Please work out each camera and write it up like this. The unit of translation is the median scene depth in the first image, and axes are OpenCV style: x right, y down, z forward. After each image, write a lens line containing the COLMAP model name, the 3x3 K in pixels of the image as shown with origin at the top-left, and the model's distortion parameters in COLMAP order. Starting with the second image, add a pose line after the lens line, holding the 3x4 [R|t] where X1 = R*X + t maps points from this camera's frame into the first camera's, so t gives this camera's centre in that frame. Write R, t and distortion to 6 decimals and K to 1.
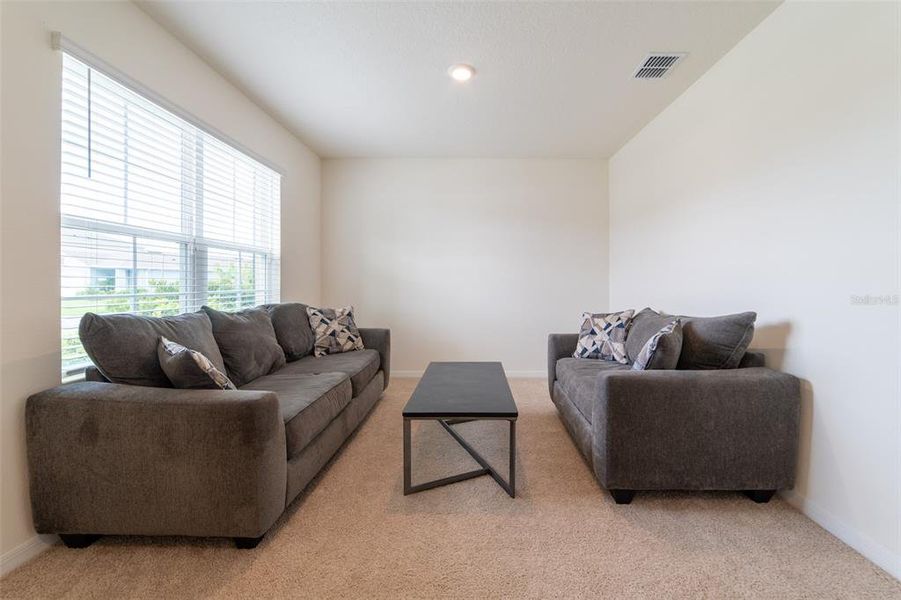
lens RADIAL K [[344.2, 0, 456.7], [0, 344.2, 279.2], [0, 0, 1]] dist [-0.003473, 0.000299]
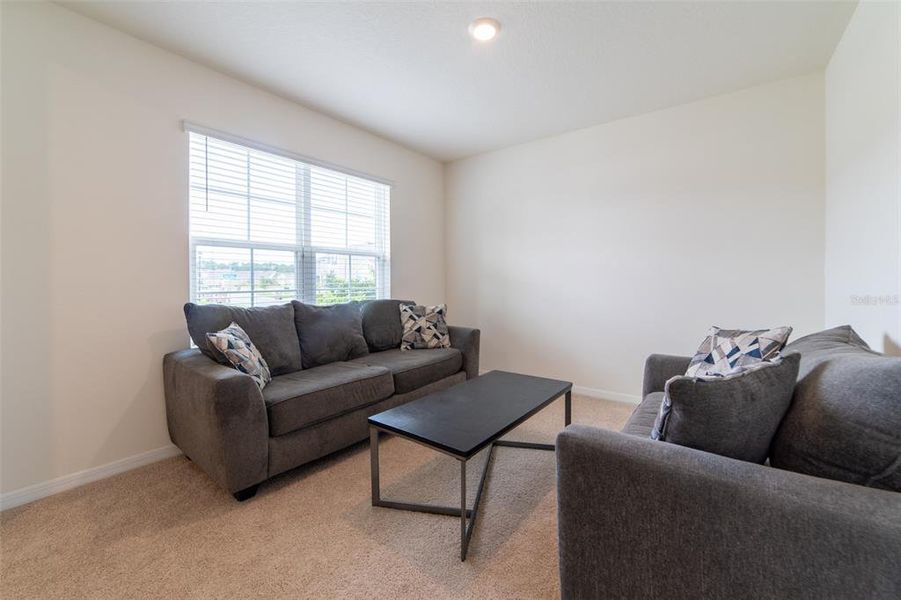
lens RADIAL K [[344.2, 0, 456.7], [0, 344.2, 279.2], [0, 0, 1]] dist [-0.003473, 0.000299]
pose [[0.819027, -0.008578, -0.573691, 0.366126], [0.012456, 0.999918, 0.002832, 0.003033], [0.573620, -0.009465, 0.819067, 0.225998]]
